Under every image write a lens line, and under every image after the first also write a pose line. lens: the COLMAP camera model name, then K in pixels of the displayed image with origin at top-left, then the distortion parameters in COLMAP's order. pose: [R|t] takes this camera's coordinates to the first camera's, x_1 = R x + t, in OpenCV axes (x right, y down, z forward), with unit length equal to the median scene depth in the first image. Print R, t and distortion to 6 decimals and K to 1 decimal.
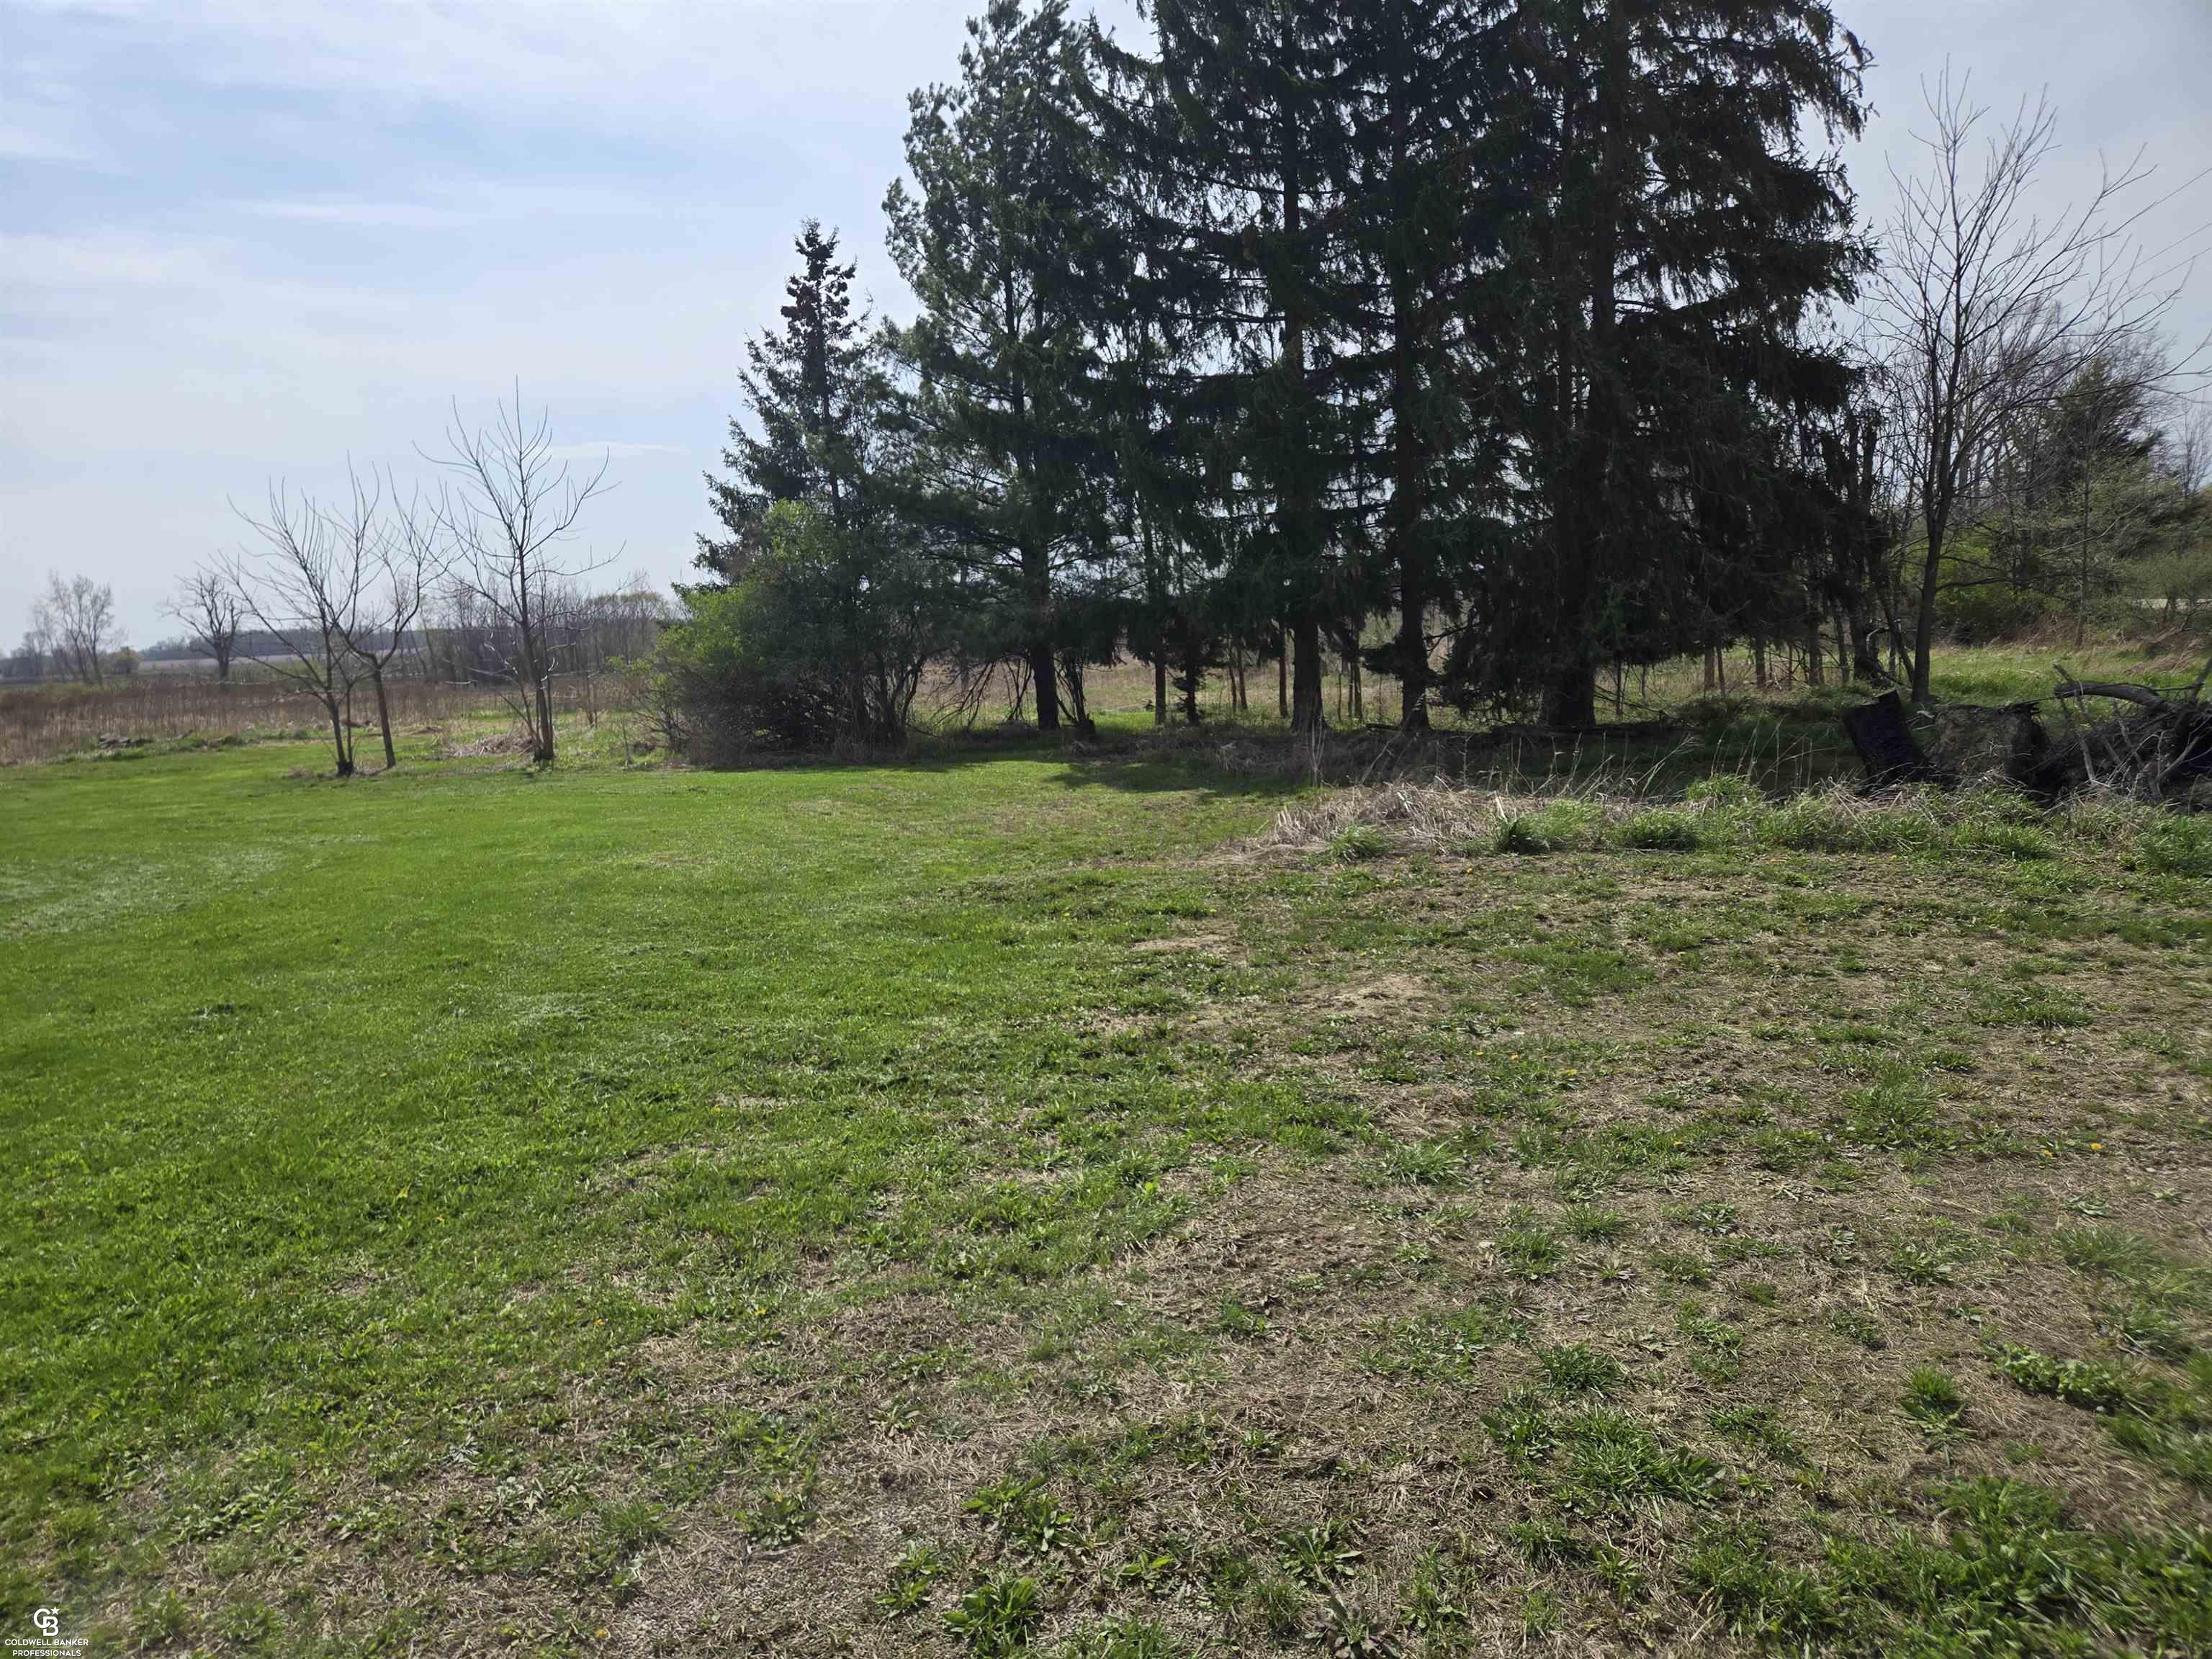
lens RADIAL K [[1529.2, 0, 1106.0], [0, 1529.2, 829.5], [0, 0, 1]] dist [0.000361, -0.003754]
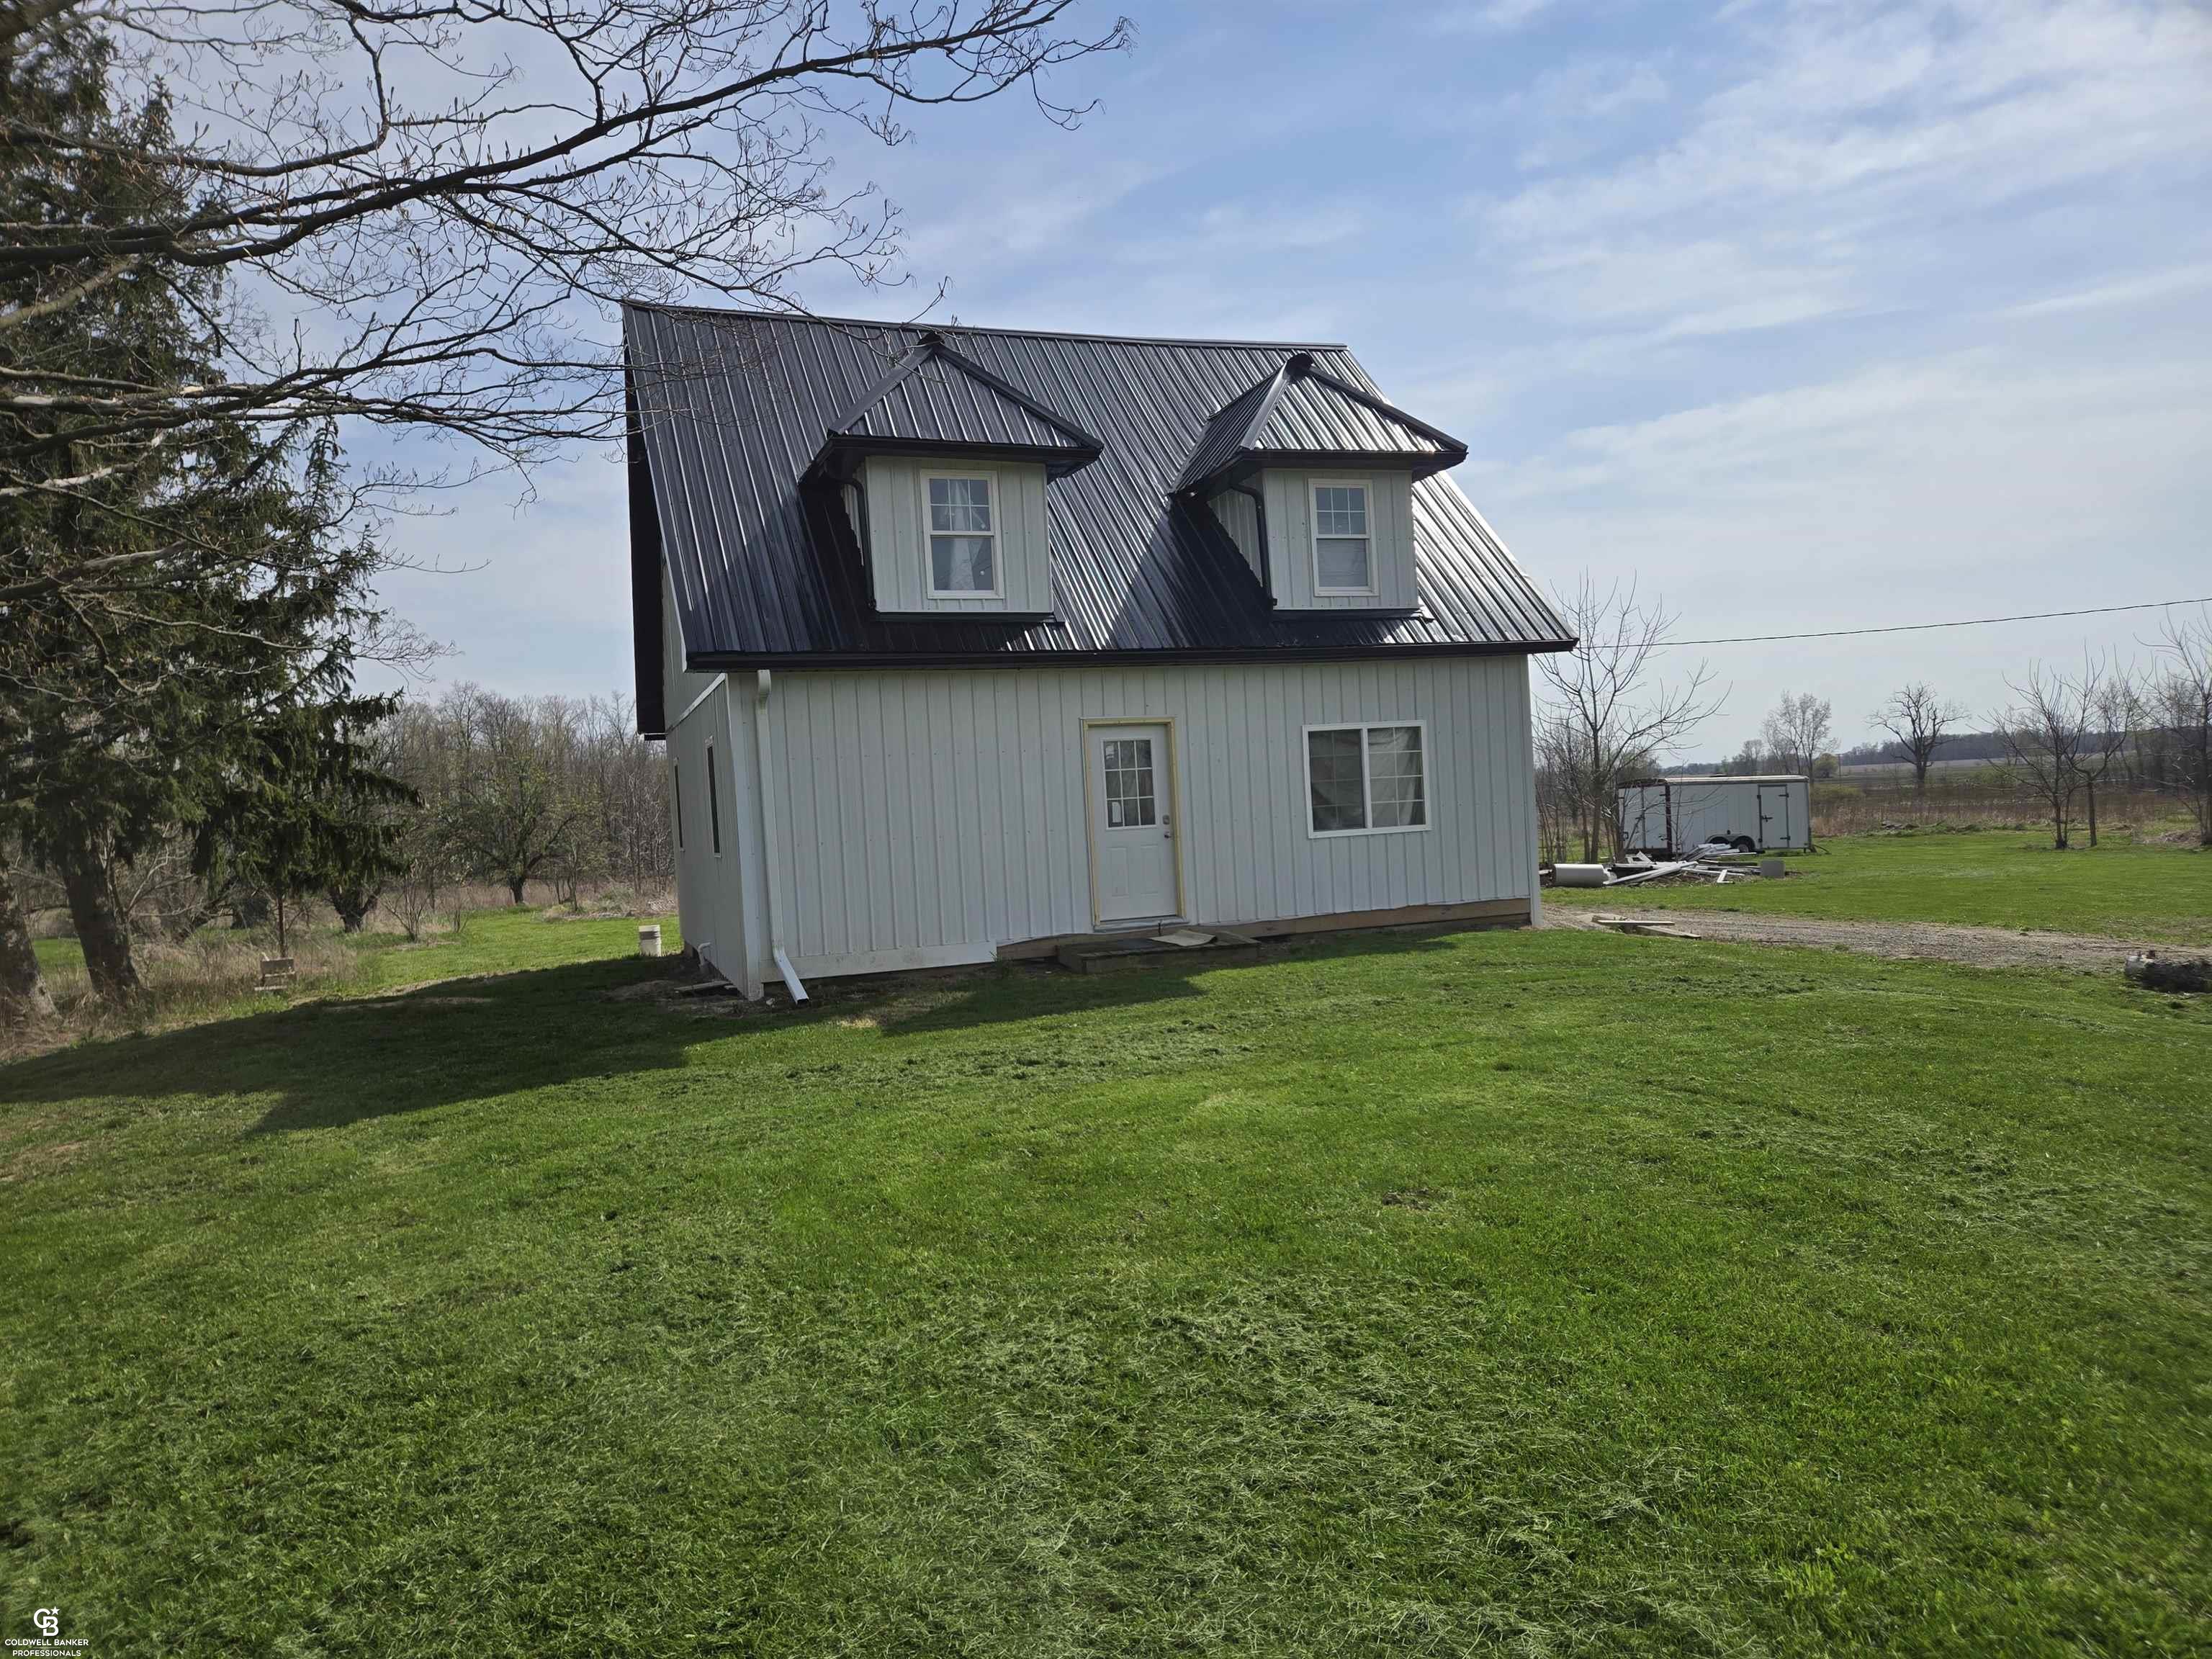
lens RADIAL K [[1622.7, 0, 1103.6], [0, 1622.7, 889.0], [0, 0, 1]] dist [0.084318, -0.003634]
pose [[0.568301, 0.065611, -0.820200, 0.065246], [-0.093149, 0.995538, 0.015096, 0.013211], [0.817531, 0.067822, 0.571877, -0.144934]]
